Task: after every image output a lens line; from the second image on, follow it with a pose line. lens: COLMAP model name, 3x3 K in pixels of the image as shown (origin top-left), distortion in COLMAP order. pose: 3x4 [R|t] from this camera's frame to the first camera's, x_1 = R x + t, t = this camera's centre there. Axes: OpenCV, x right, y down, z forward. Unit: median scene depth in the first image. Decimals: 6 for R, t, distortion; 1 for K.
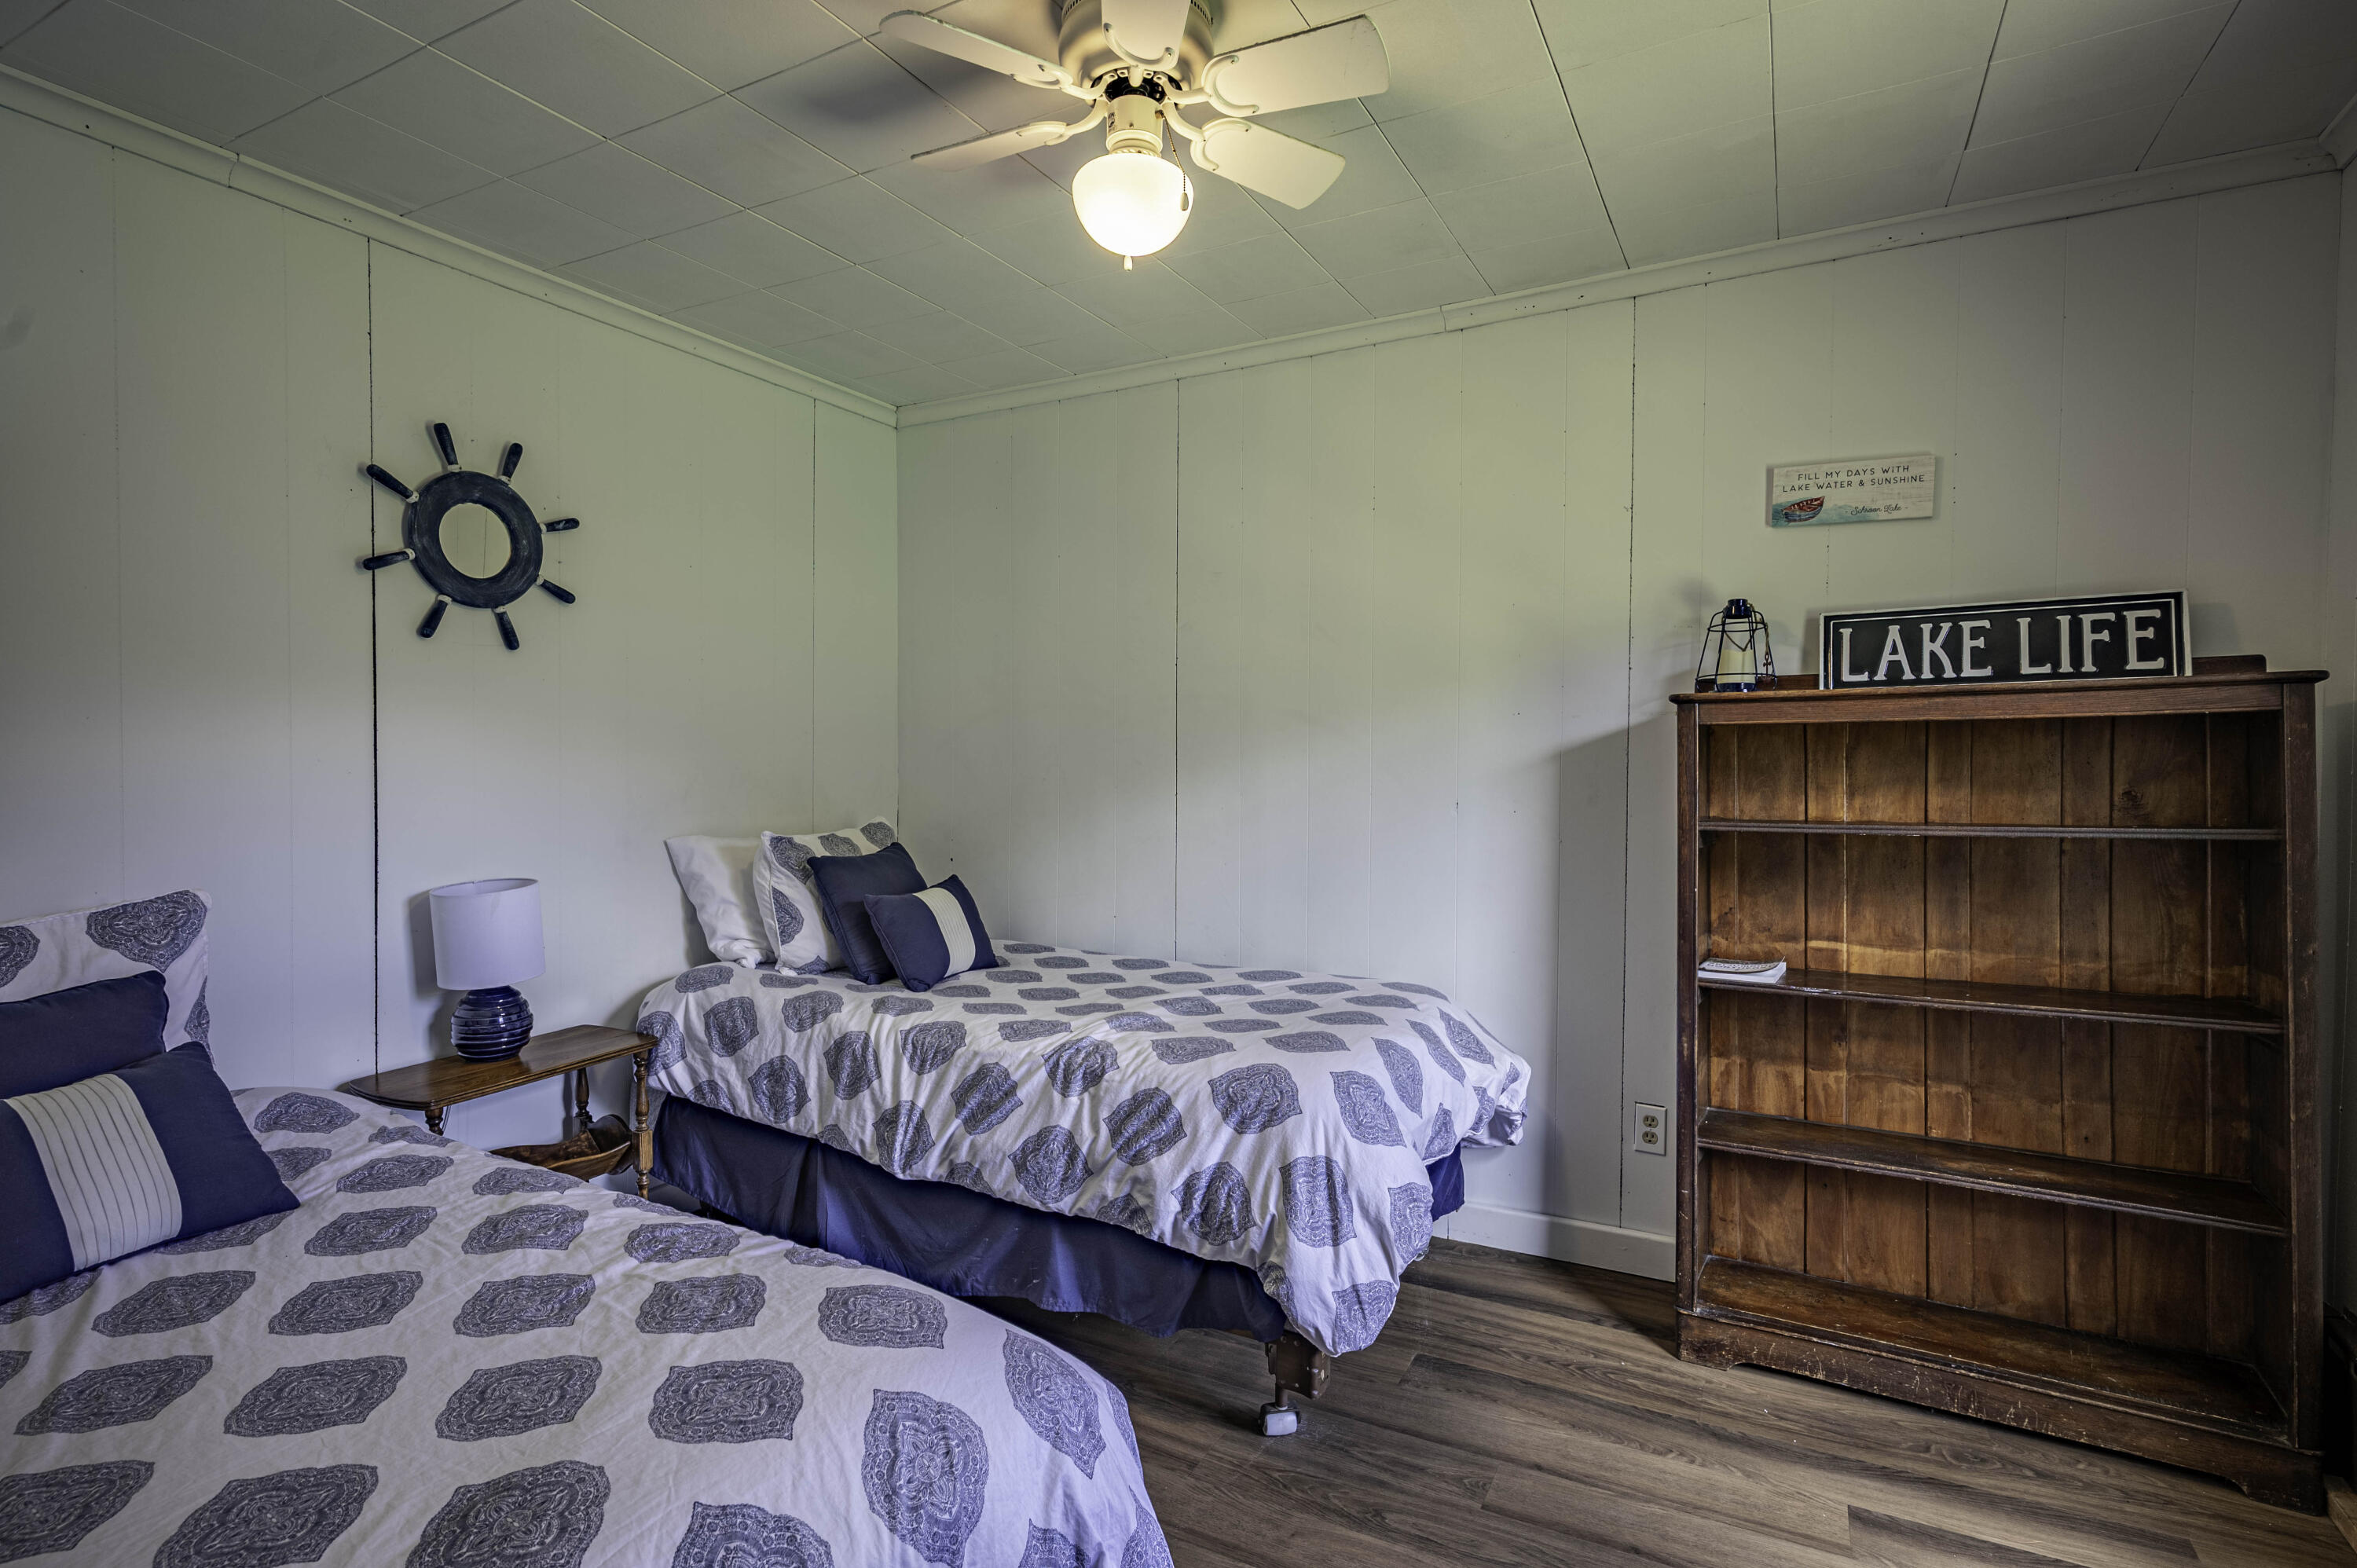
lens RADIAL K [[1143.4, 0, 1189.4], [0, 1143.4, 707.3], [0, 0, 1]] dist [-0.002402, -0.000170]
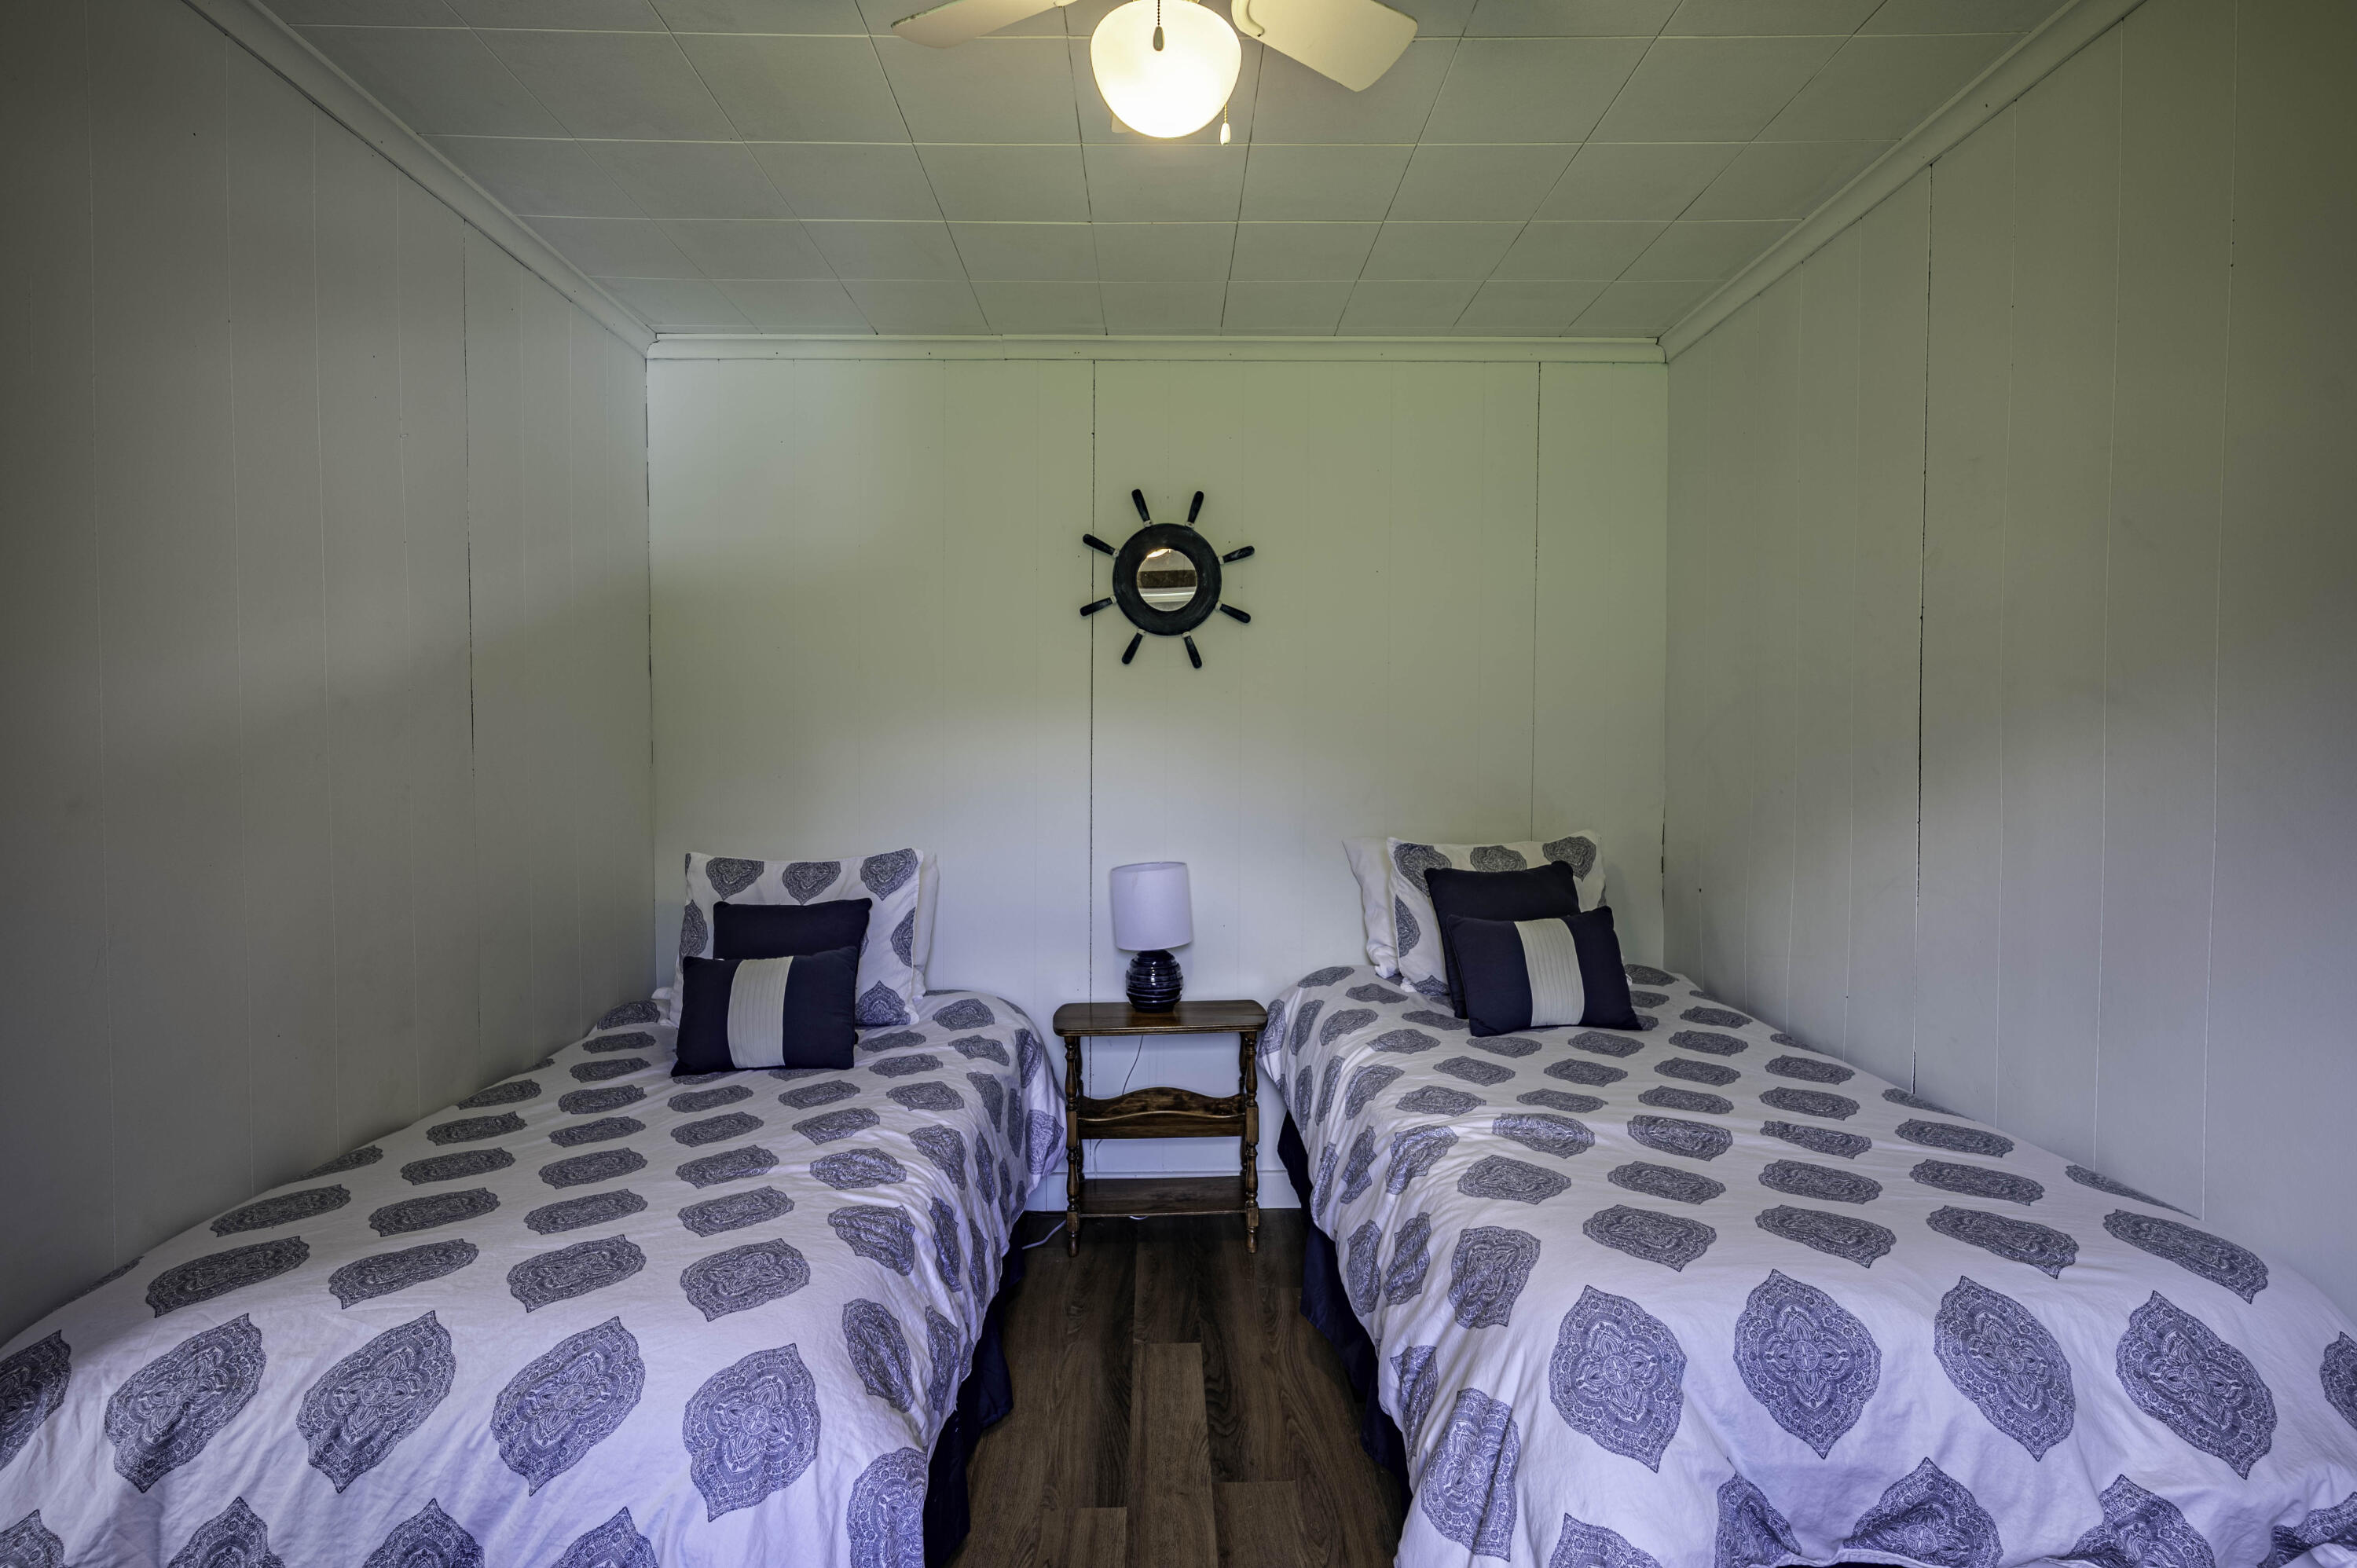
lens RADIAL K [[1148.3, 0, 1177.8], [0, 1148.3, 741.1], [0, 0, 1]] dist [0.001310, 0.000283]
pose [[0.484945, -0.011219, -0.874473, 0.450753], [0.034716, 0.999377, 0.006431, 0.016669], [0.873855, -0.033477, 0.485032, 0.430460]]
